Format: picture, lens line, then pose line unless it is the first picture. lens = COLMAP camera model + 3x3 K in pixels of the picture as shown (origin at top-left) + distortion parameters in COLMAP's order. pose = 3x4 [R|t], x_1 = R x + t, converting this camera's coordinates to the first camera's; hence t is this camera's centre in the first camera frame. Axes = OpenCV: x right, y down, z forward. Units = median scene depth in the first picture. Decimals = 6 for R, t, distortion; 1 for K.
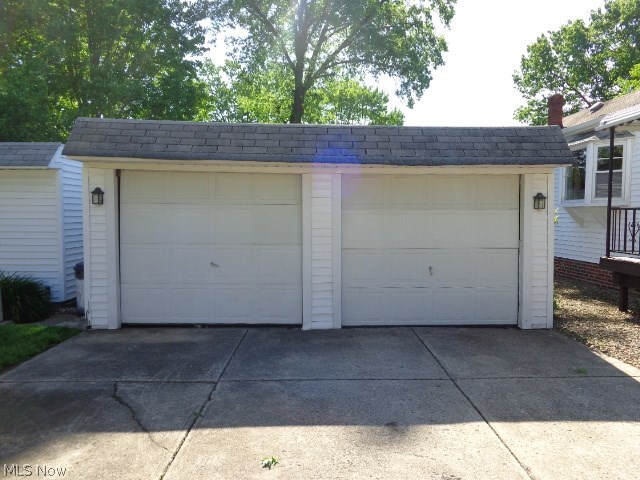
lens RADIAL K [[478.3, 0, 323.0], [0, 478.3, 239.6], [0, 0, 1]] dist [-0.000525, -0.000654]
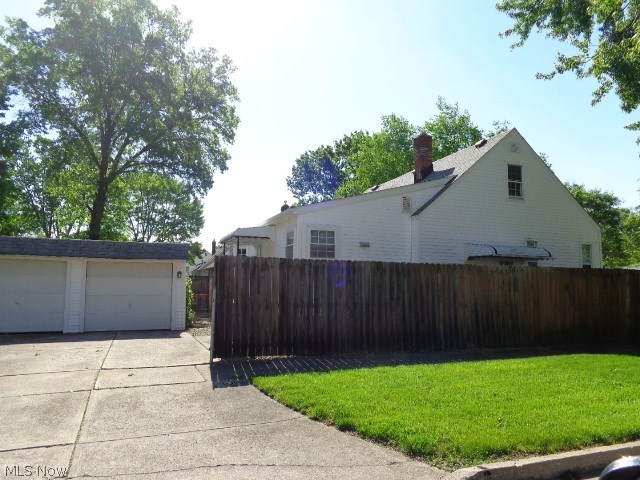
lens RADIAL K [[478.3, 0, 323.0], [0, 478.3, 239.6], [0, 0, 1]] dist [-0.000525, -0.000654]
pose [[0.937660, 0.030545, 0.346208, 0.069512], [0.024251, 0.987952, -0.152847, 0.030127], [-0.346706, 0.151714, 0.925623, -0.343976]]
